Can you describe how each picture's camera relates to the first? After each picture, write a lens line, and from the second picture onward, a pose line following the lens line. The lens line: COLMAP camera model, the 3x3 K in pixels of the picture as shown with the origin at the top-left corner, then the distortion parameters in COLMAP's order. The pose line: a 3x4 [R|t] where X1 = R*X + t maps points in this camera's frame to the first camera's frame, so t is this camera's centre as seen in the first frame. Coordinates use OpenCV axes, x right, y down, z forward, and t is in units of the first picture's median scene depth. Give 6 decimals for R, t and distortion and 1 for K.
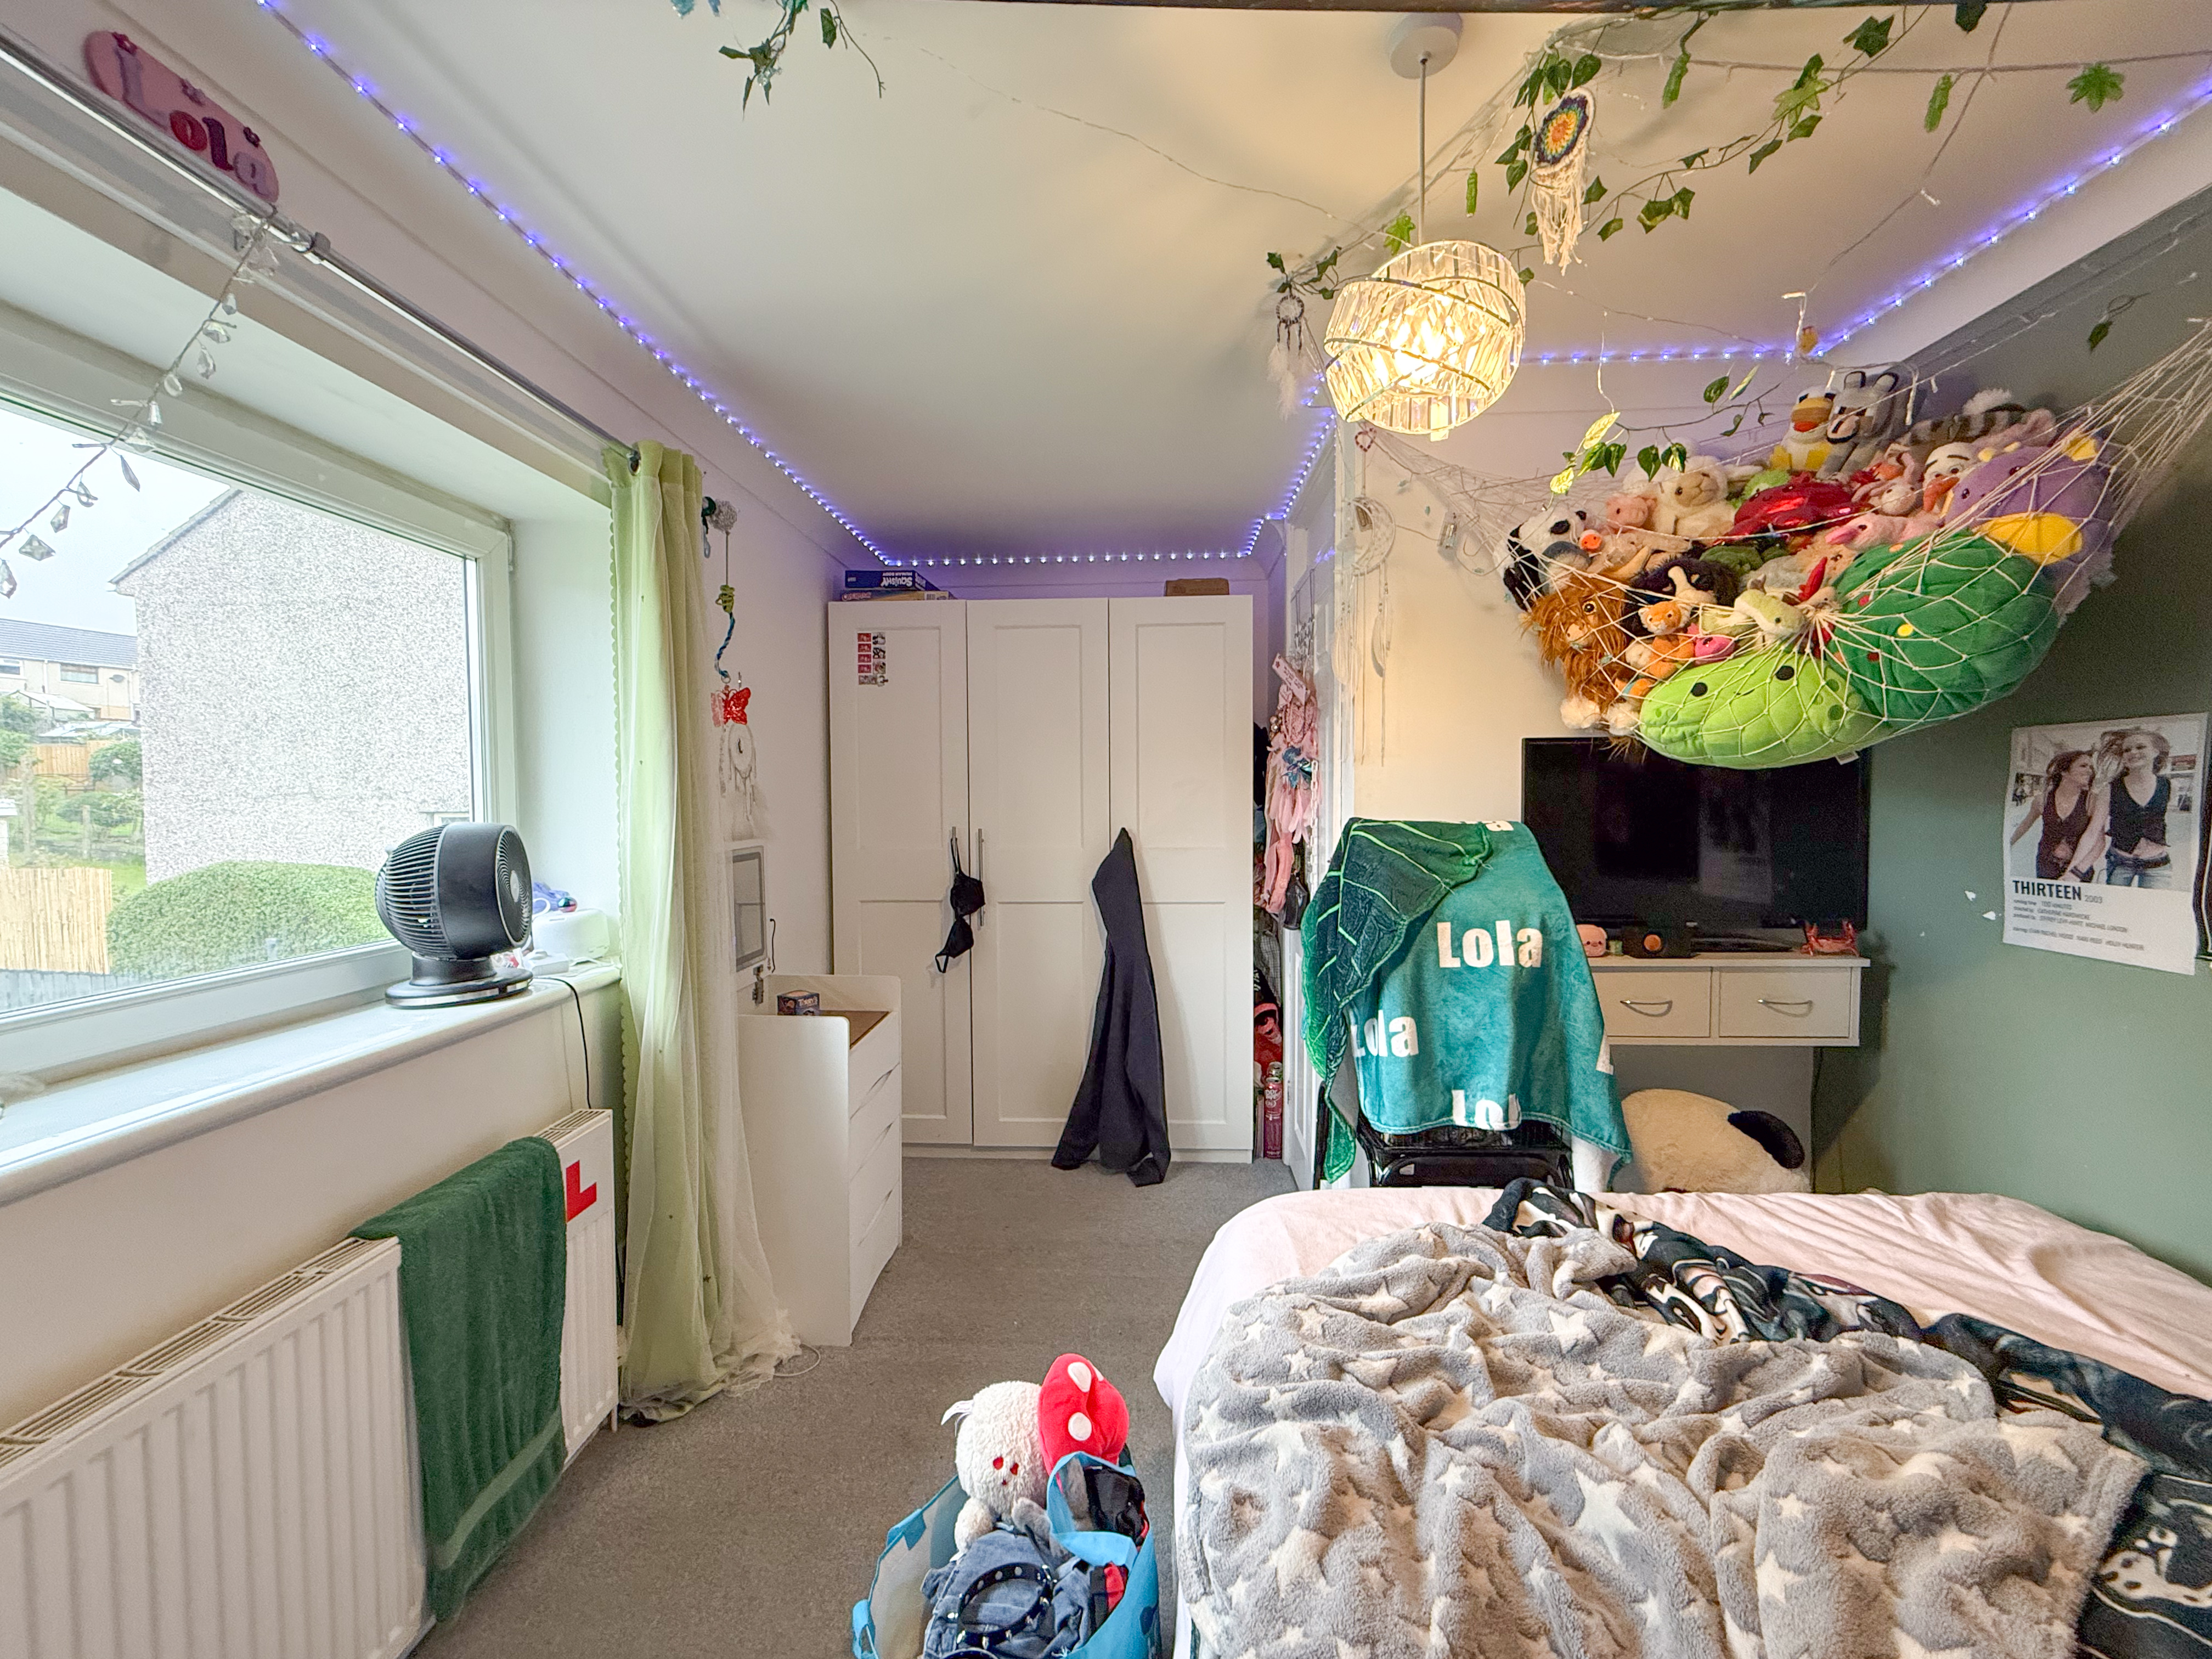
lens RADIAL K [[891.4, 0, 1094.4], [0, 891.4, 811.5], [0, 0, 1]] dist [-0.000375, -0.000308]
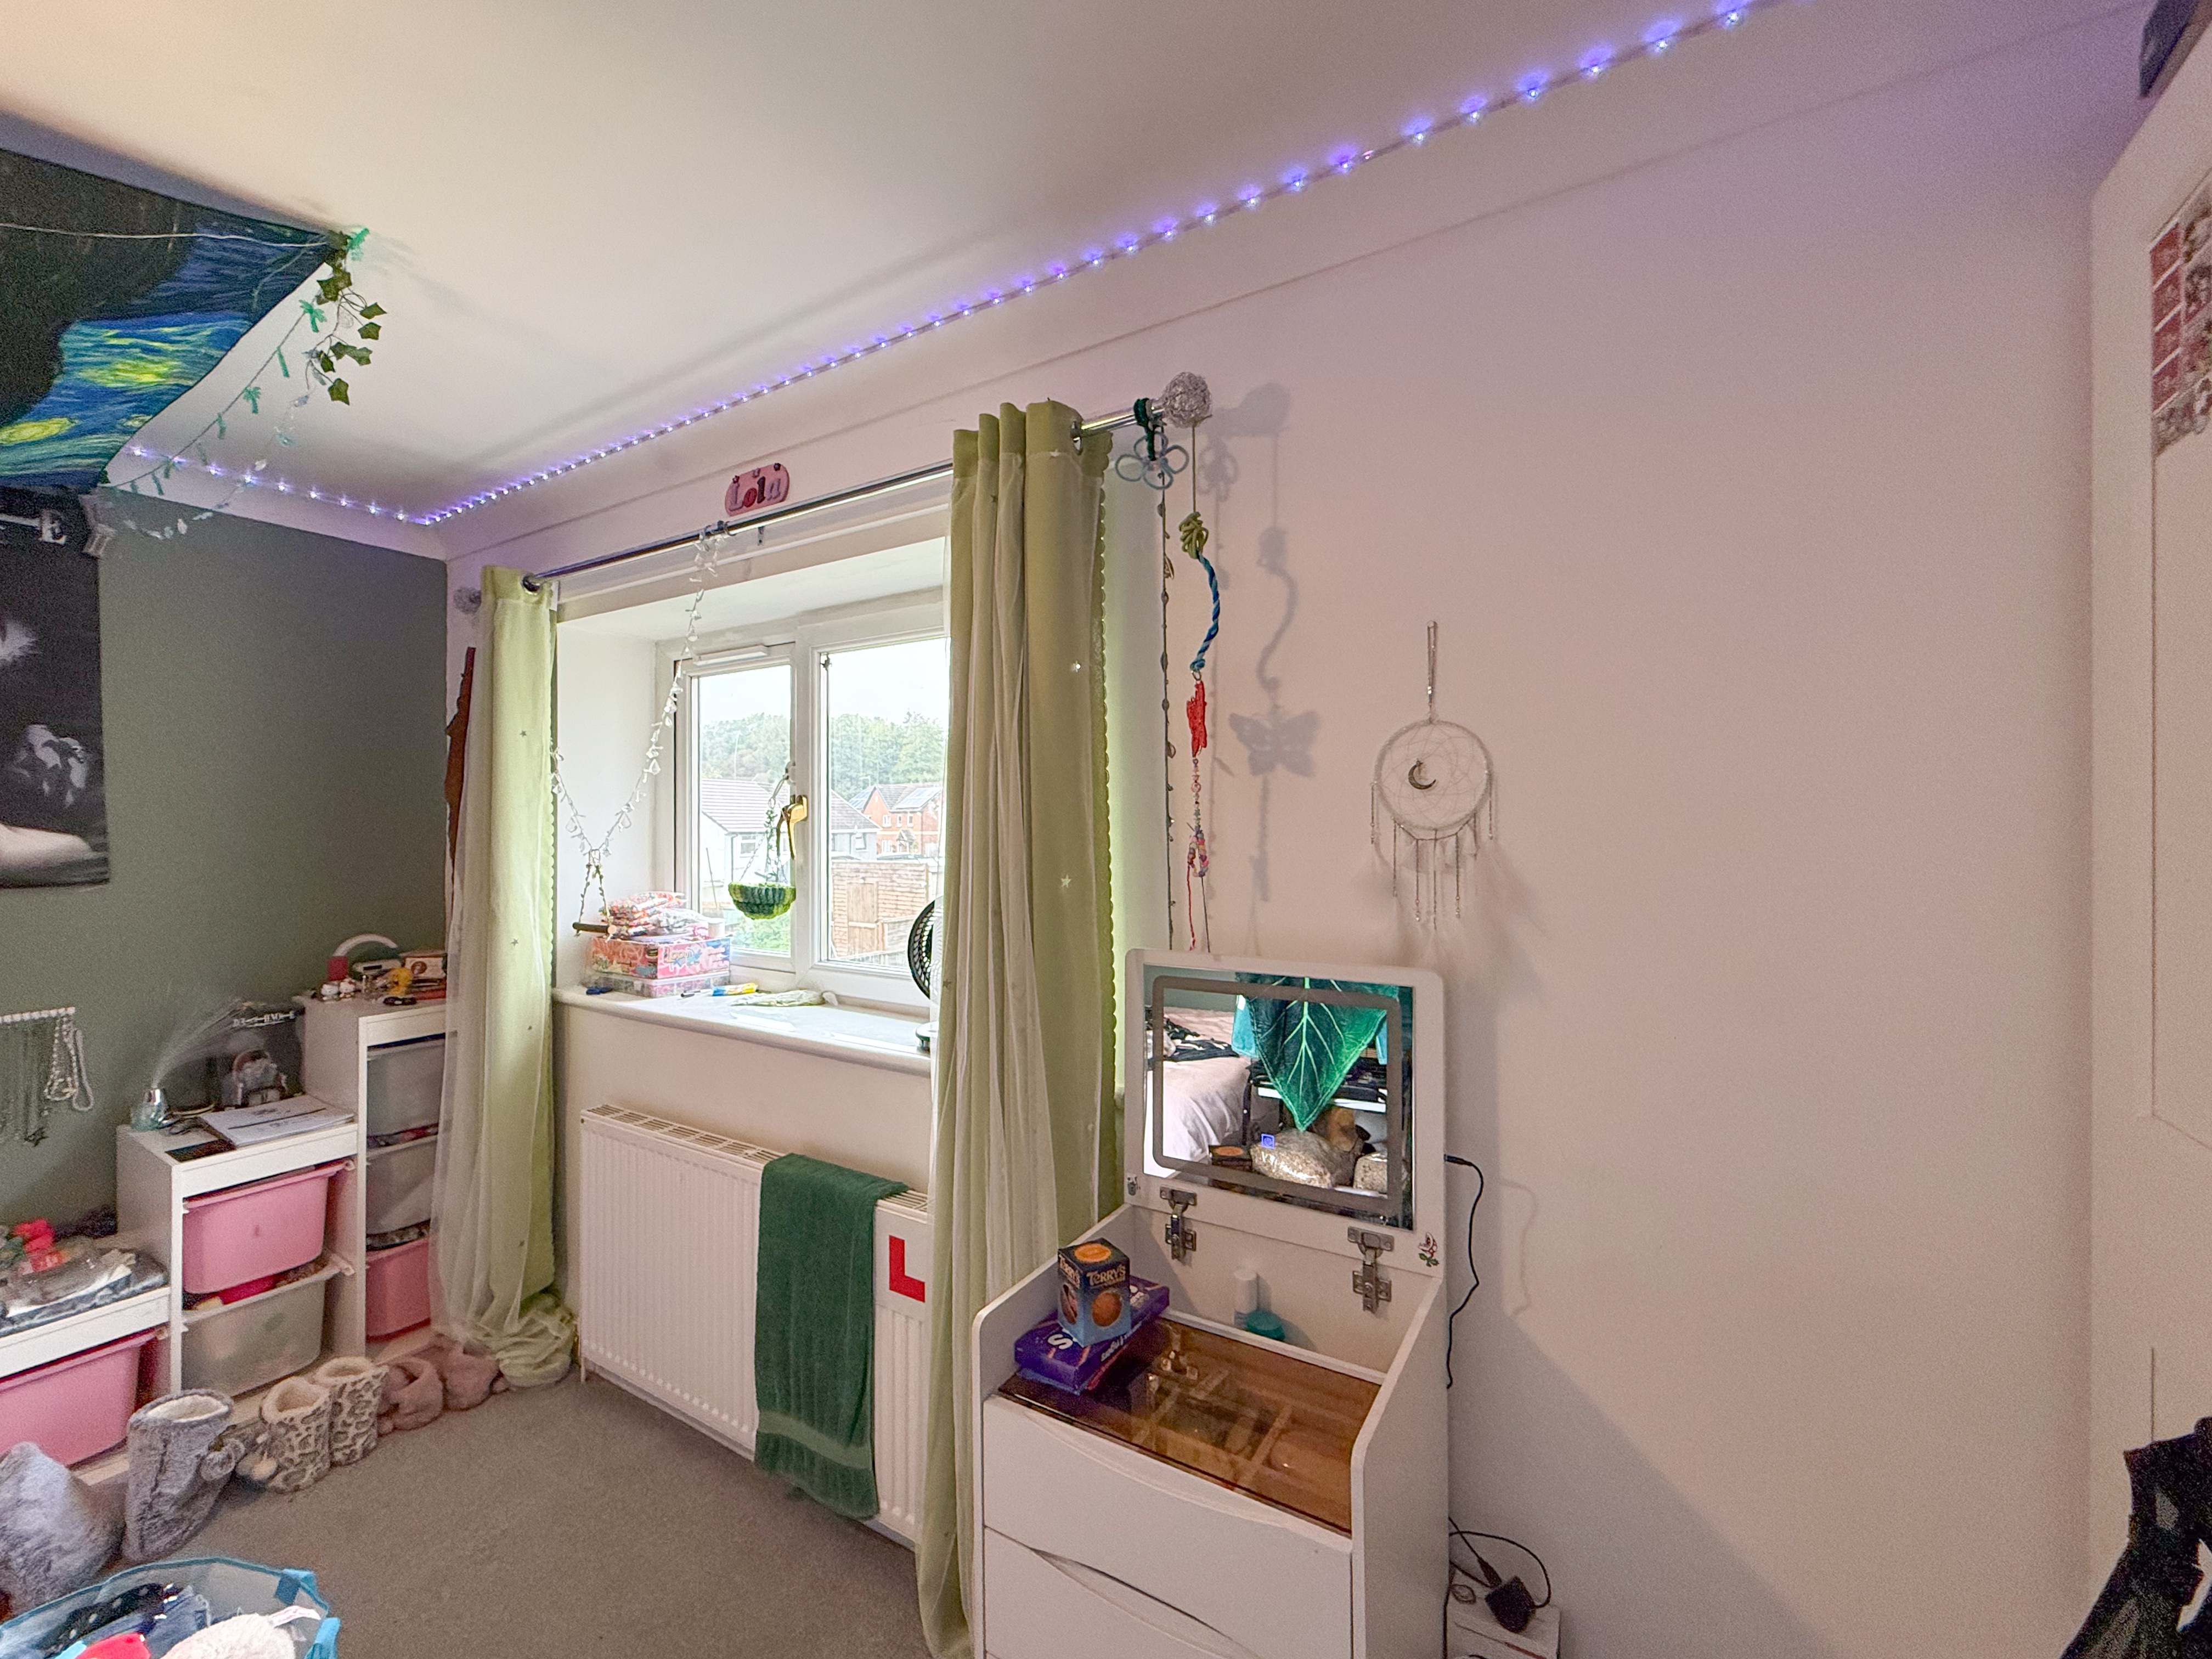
lens RADIAL K [[891.4, 0, 1094.4], [0, 891.4, 811.5], [0, 0, 1]] dist [-0.000375, -0.000308]
pose [[-0.472017, -0.000565, -0.881589, 0.258140], [-0.008123, 0.999960, 0.003708, -0.115767], [0.881552, 0.008911, -0.472002, 2.331731]]
